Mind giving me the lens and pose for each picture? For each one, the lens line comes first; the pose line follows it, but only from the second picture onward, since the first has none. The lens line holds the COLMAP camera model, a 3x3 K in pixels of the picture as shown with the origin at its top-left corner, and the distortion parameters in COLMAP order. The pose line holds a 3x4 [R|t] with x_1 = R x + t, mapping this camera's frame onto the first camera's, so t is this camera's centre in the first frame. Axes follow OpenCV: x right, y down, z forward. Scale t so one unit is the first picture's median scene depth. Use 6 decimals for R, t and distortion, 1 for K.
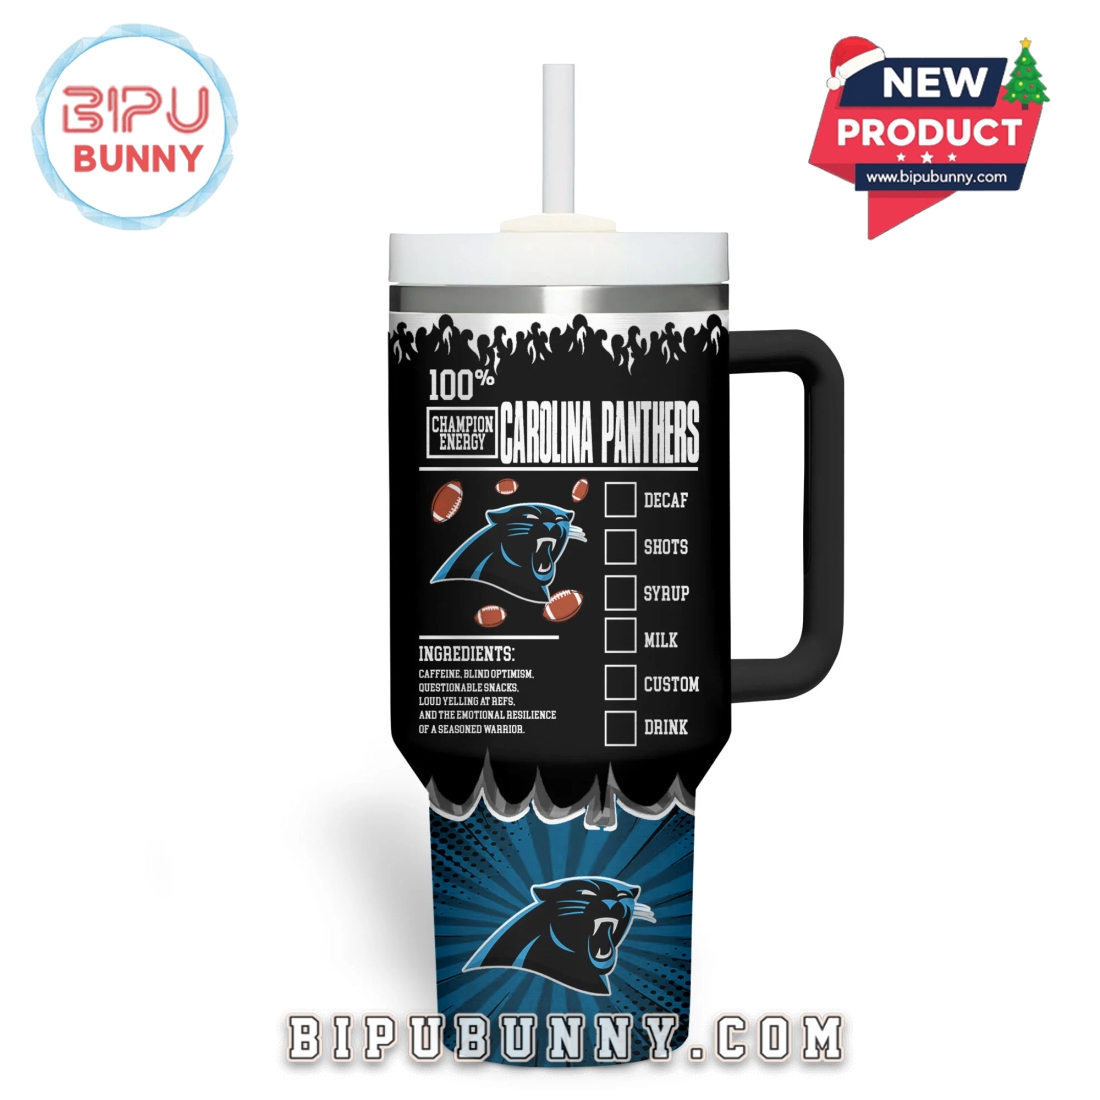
lens RADIAL K [[948.4, 0, 550.1], [0, 948.4, 549.9], [0, 0, 1]] dist [-0.001622, 0.002517]
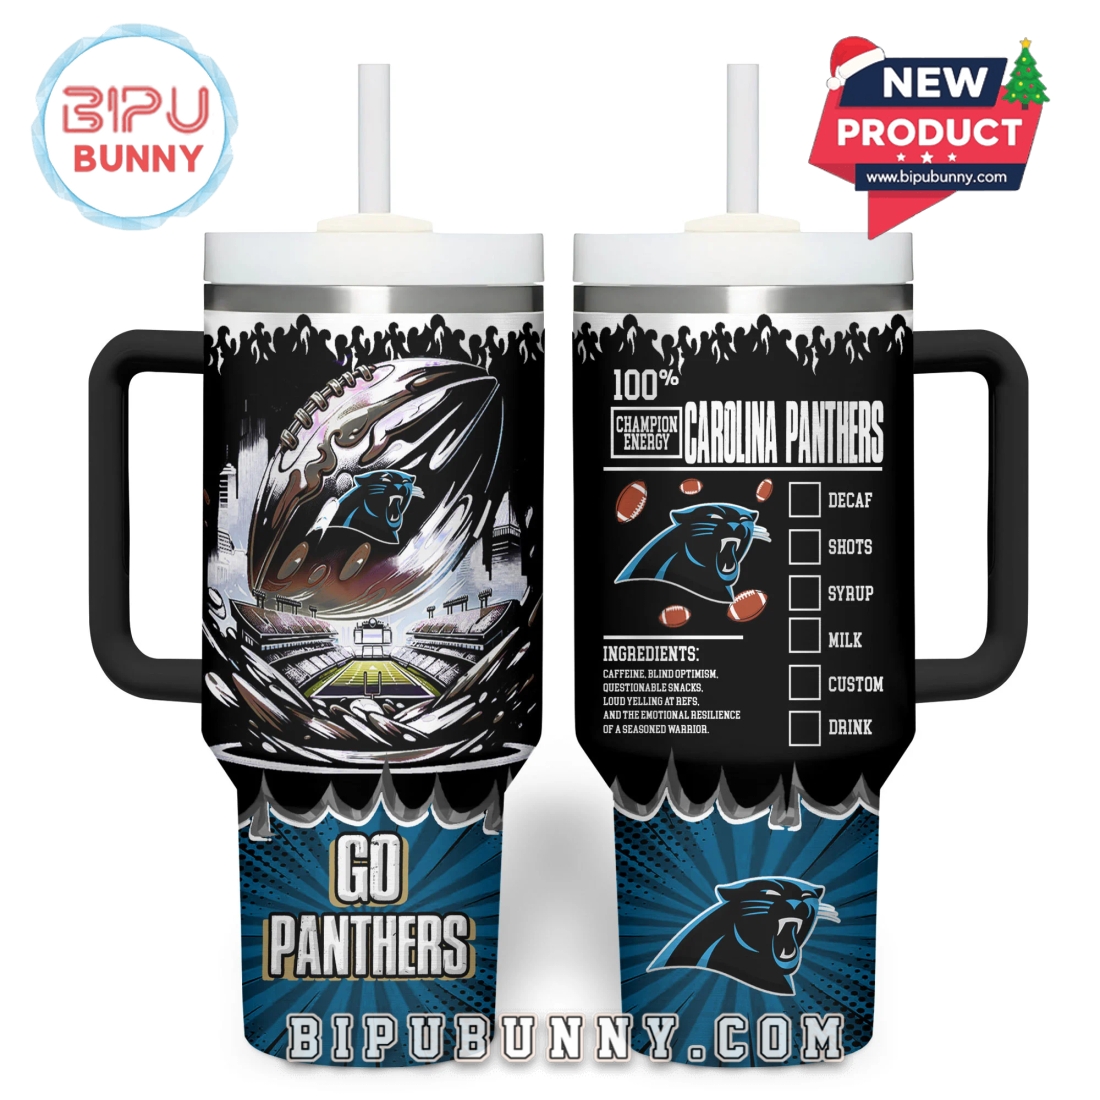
lens RADIAL K [[948.2, 0, 549.9], [0, 948.2, 550.1], [0, 0, 1]] dist [-0.000783, 0.001840]
pose [[1.000000, 0.000003, 0.000042, -0.194612], [-0.000003, 1.000000, 0.000163, 0.000044], [-0.000042, -0.000163, 1.000000, 0.000154]]
